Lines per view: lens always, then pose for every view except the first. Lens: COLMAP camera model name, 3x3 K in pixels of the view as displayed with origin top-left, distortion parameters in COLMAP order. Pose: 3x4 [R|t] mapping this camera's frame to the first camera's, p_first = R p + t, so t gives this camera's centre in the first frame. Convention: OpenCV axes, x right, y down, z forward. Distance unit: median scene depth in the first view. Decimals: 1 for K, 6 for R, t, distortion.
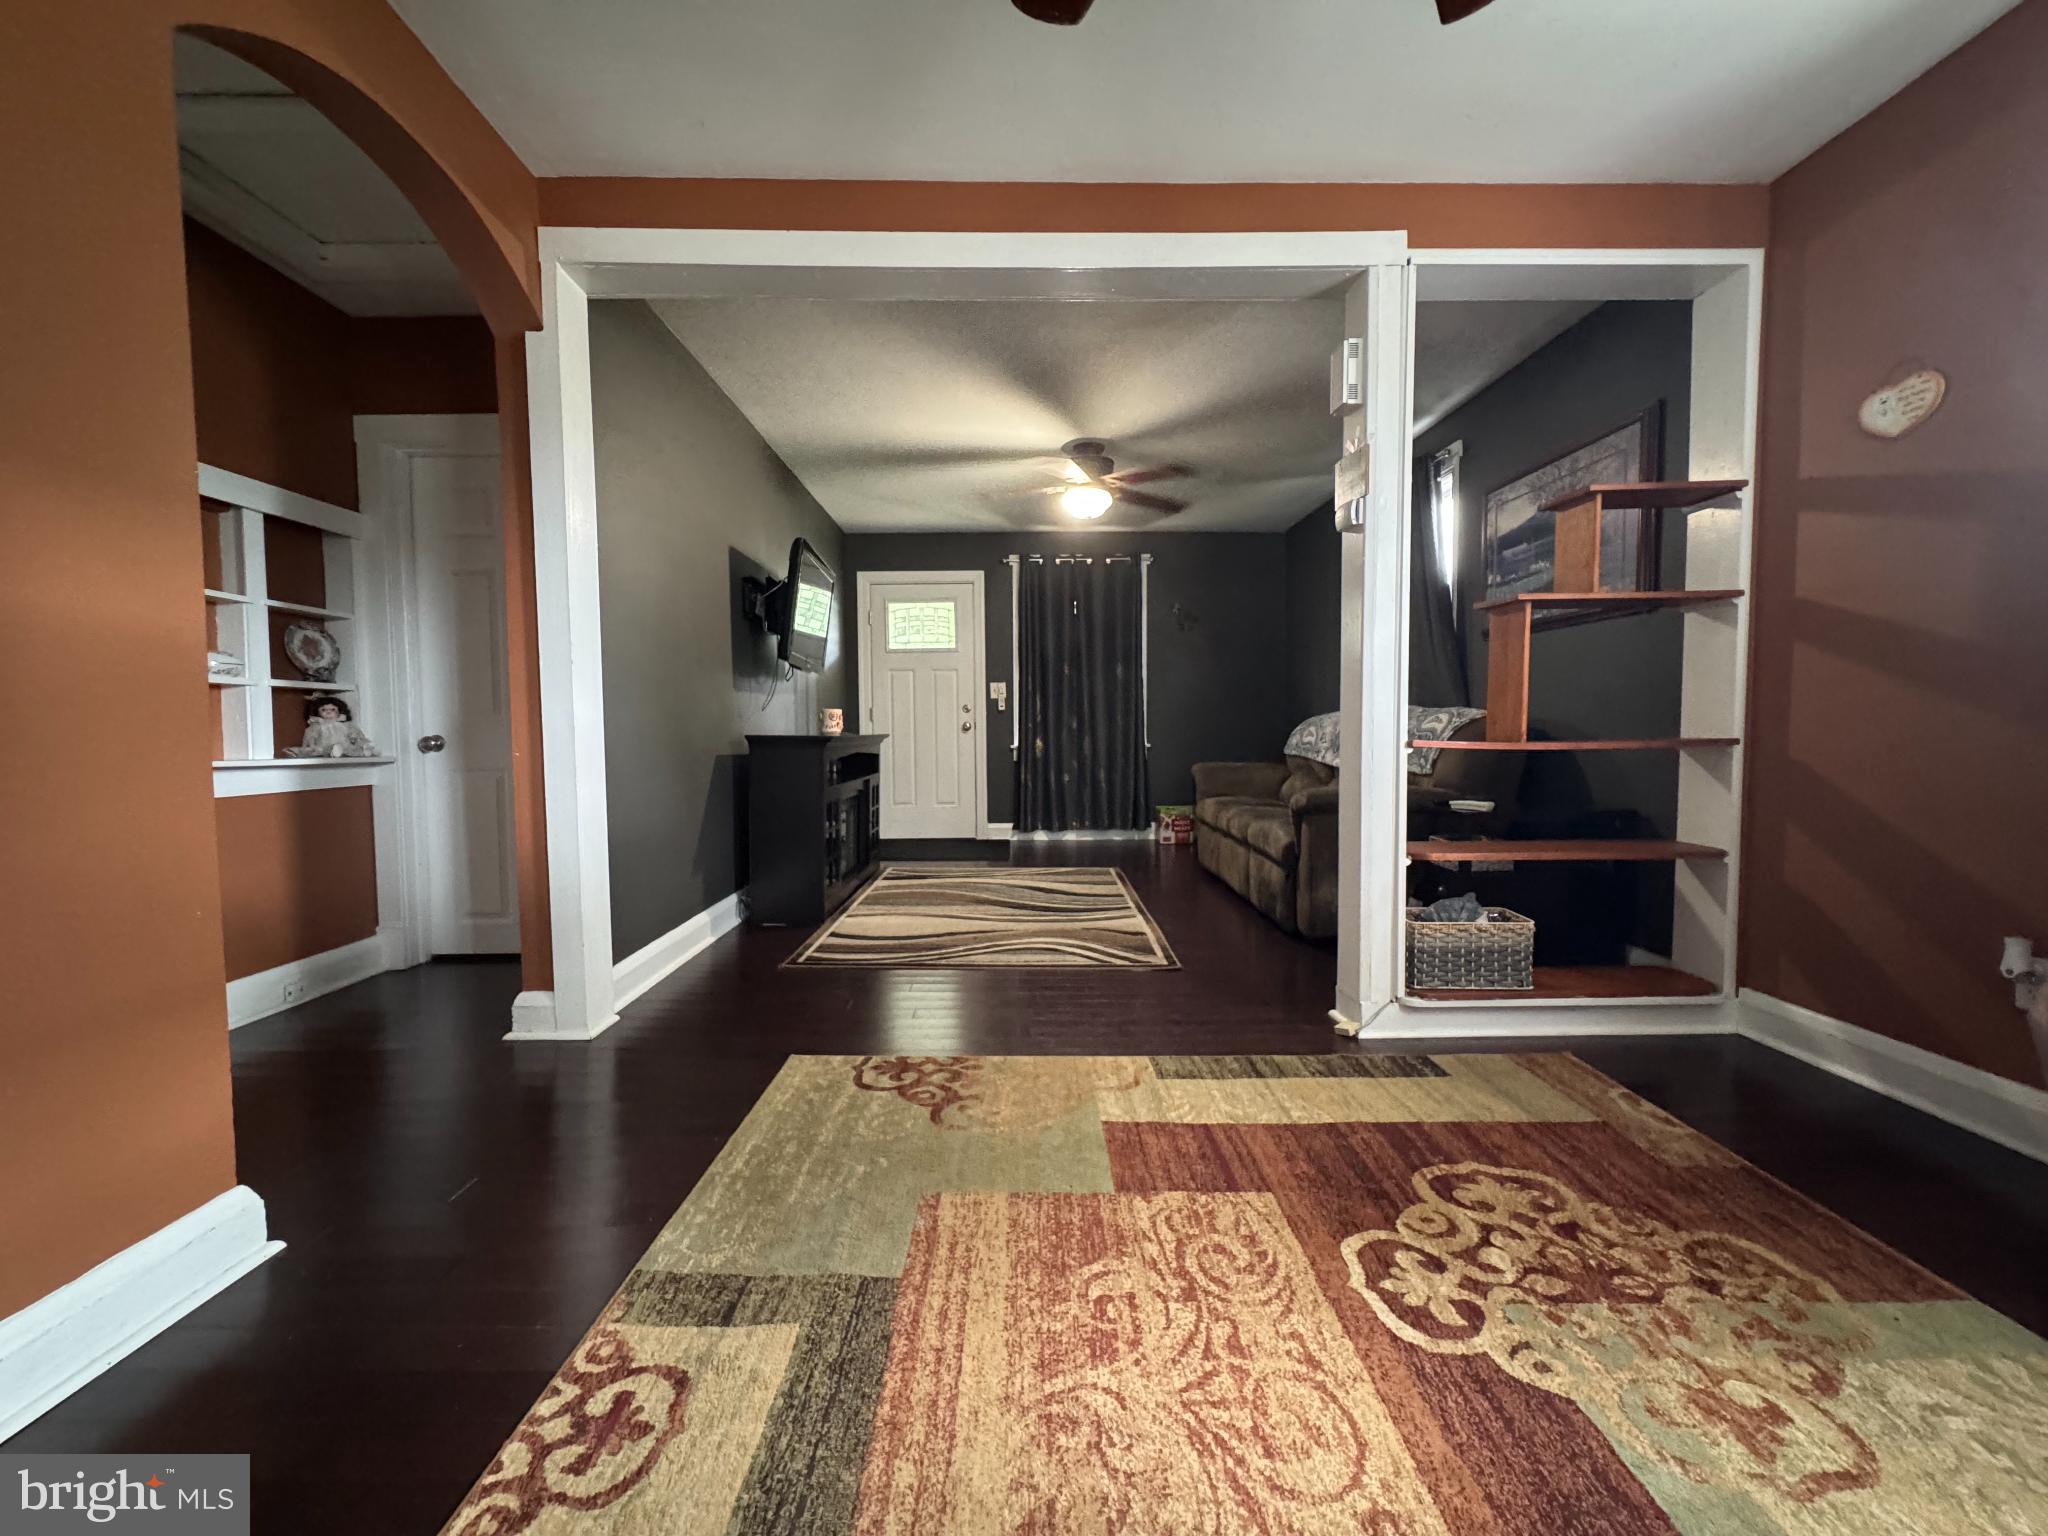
lens RADIAL K [[816.2, 0, 1024.0], [0, 816.2, 768.0], [0, 0, 1]] dist [-0.001579, 0.000251]
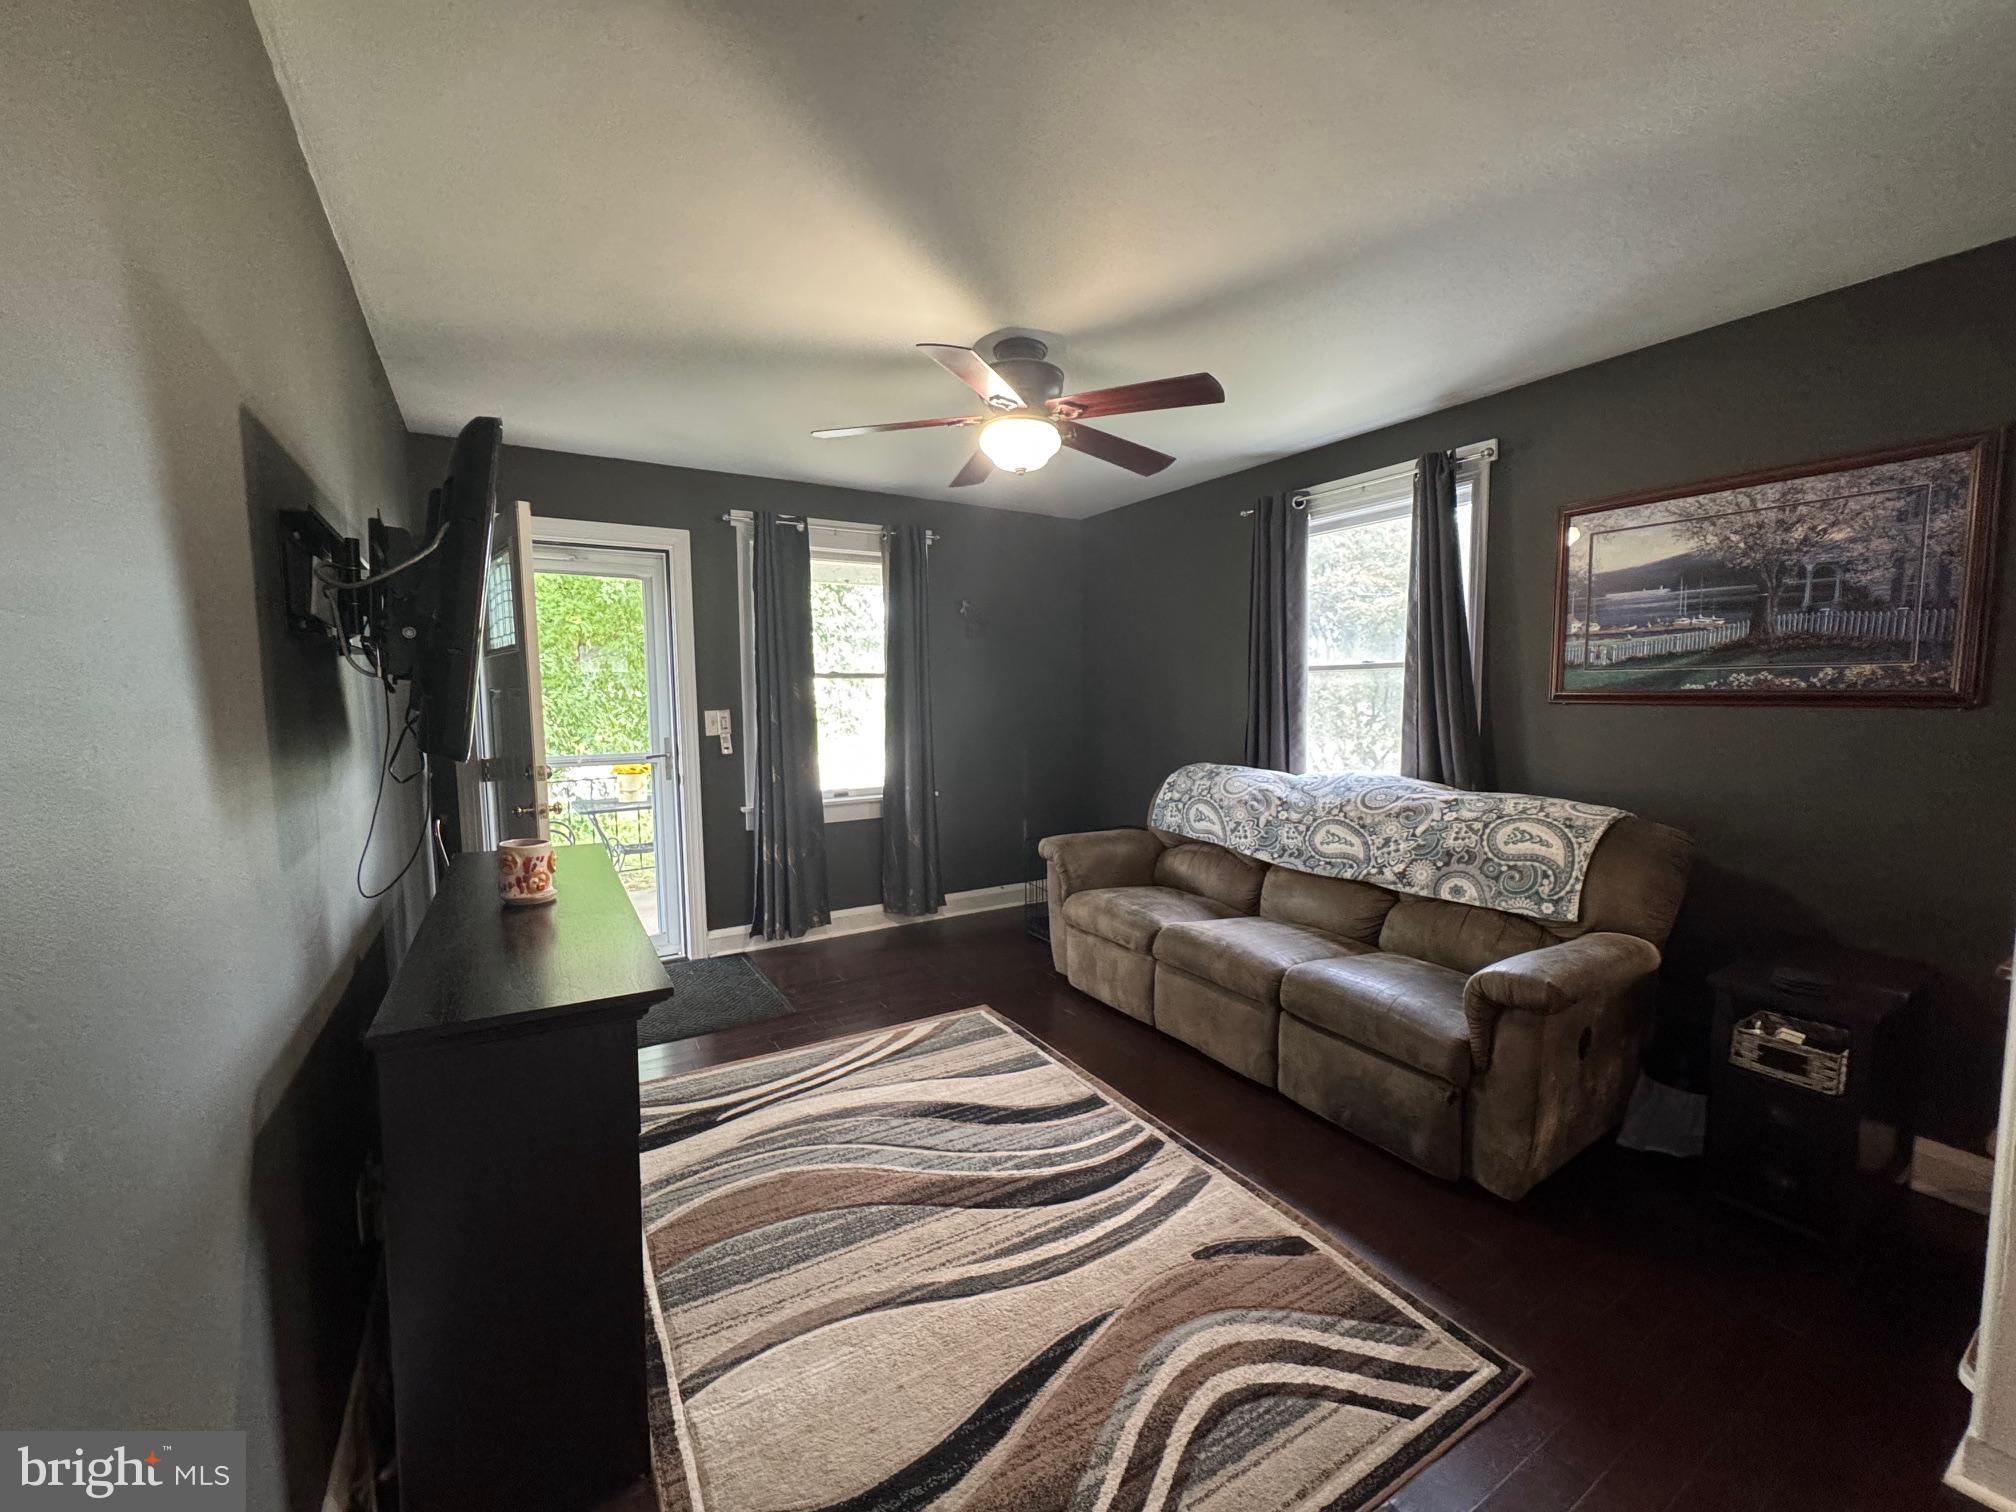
lens RADIAL K [[805.8, 0, 1003.5], [0, 805.8, 762.4], [0, 0, 1]] dist [-0.001375, 0.000031]
pose [[0.858268, -0.043710, 0.511337, -0.767226], [0.026973, 0.998831, 0.040109, -0.394114], [-0.512493, -0.020632, 0.858444, 1.647299]]
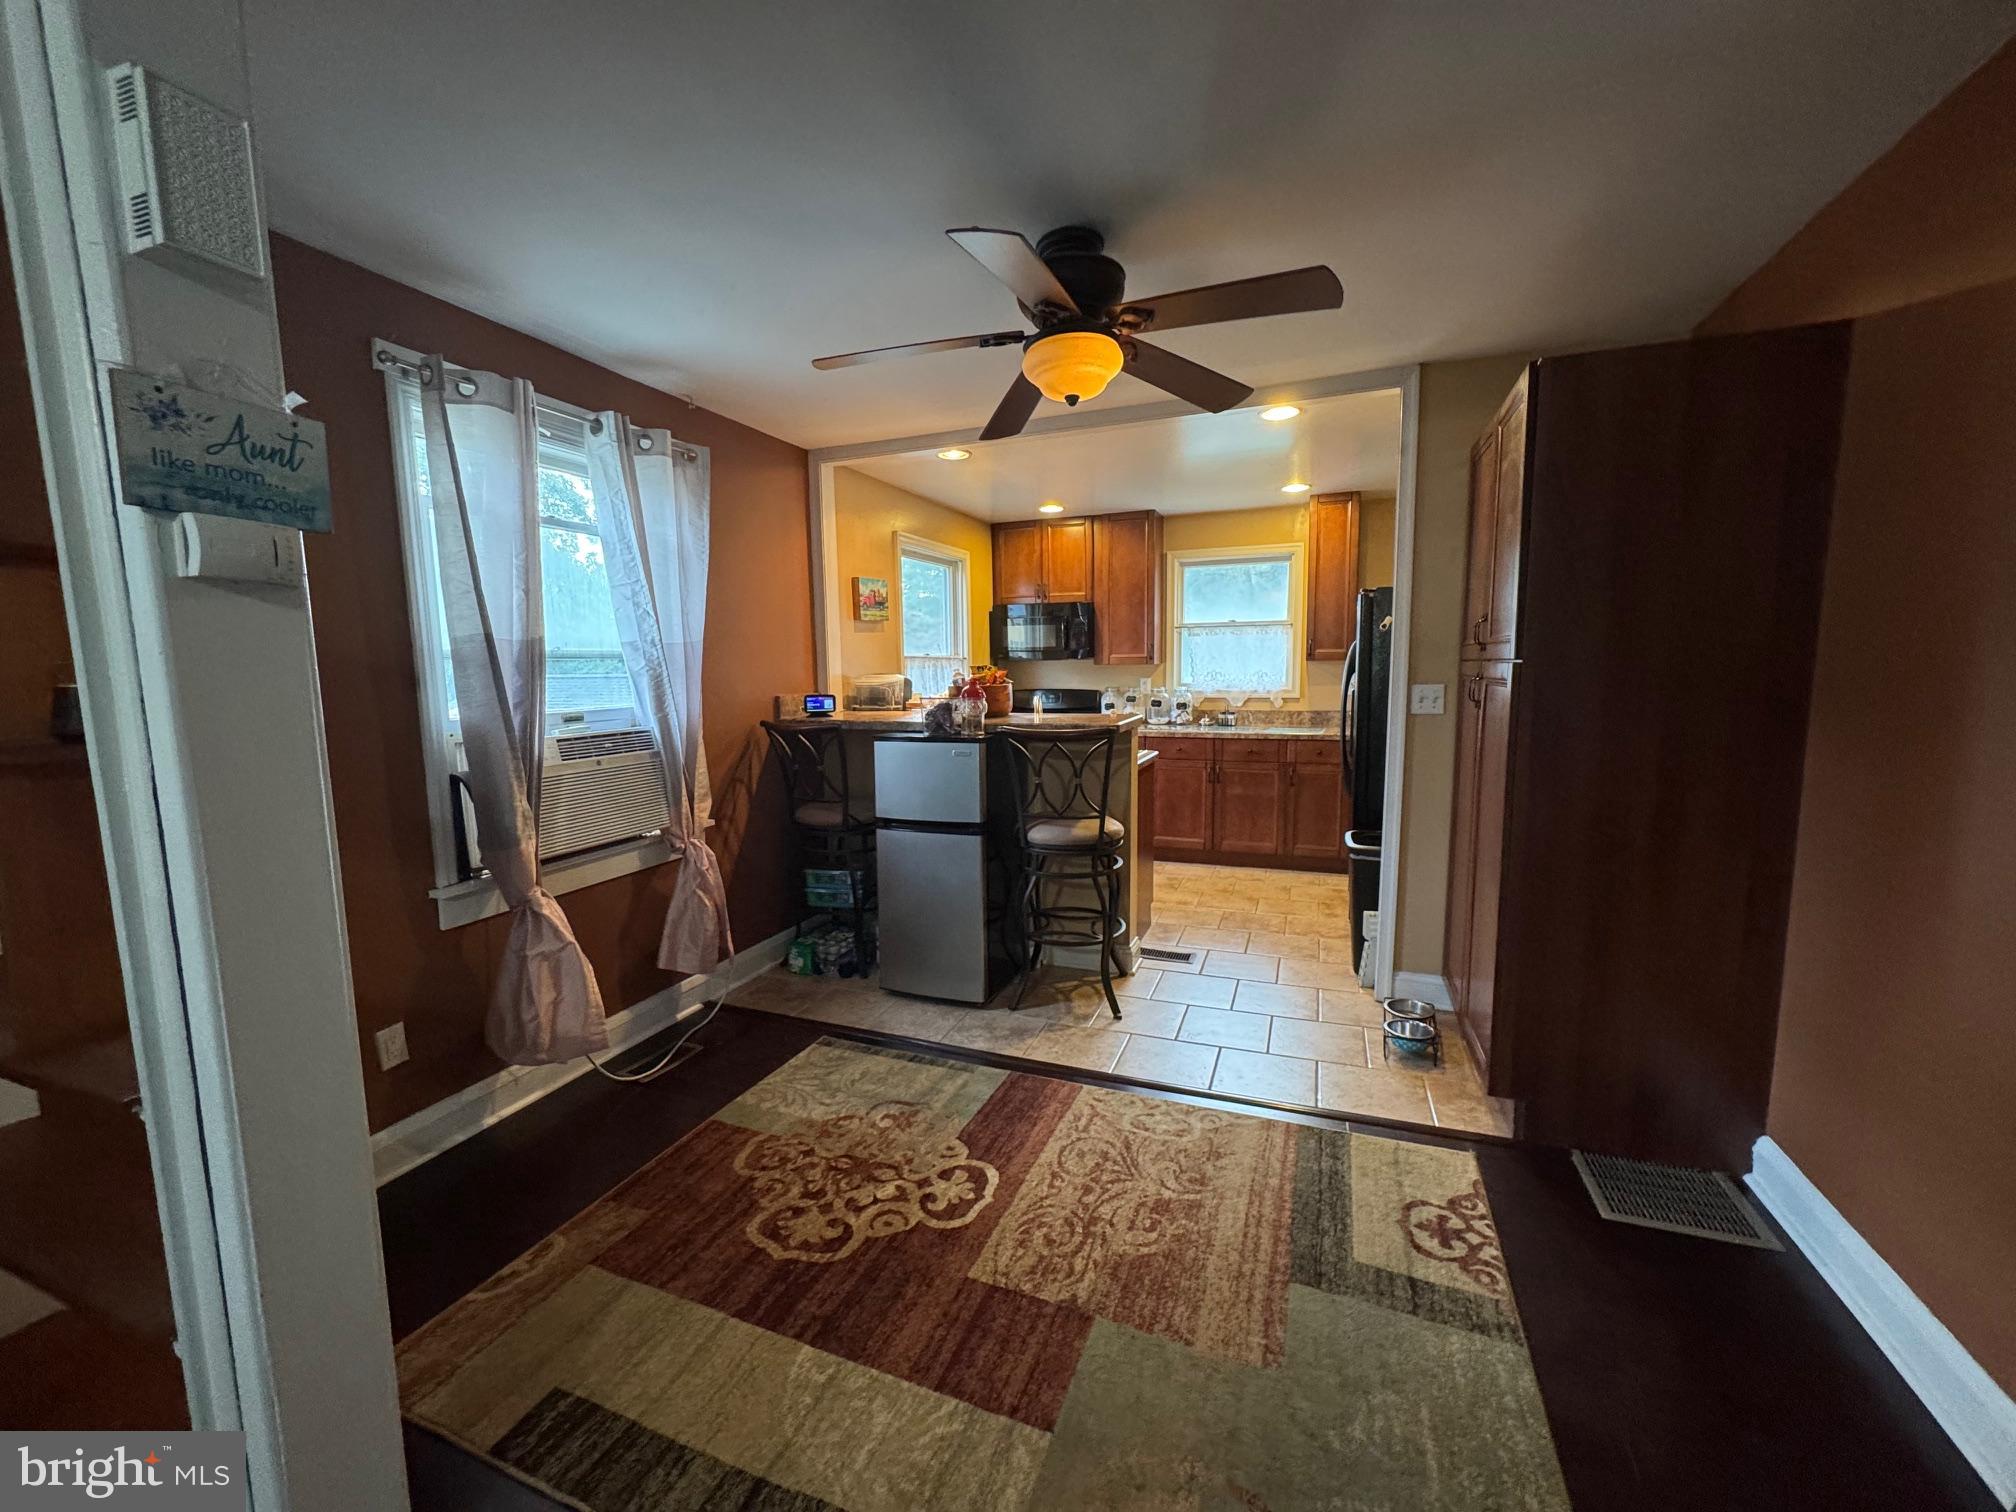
lens RADIAL K [[805.8, 0, 1003.5], [0, 805.8, 762.4], [0, 0, 1]] dist [-0.001375, 0.000031]
pose [[-0.926137, -0.025932, 0.376295, -0.185015], [0.038317, 0.986005, 0.162254, -0.449997], [-0.375237, 0.164687, -0.912182, 2.187877]]
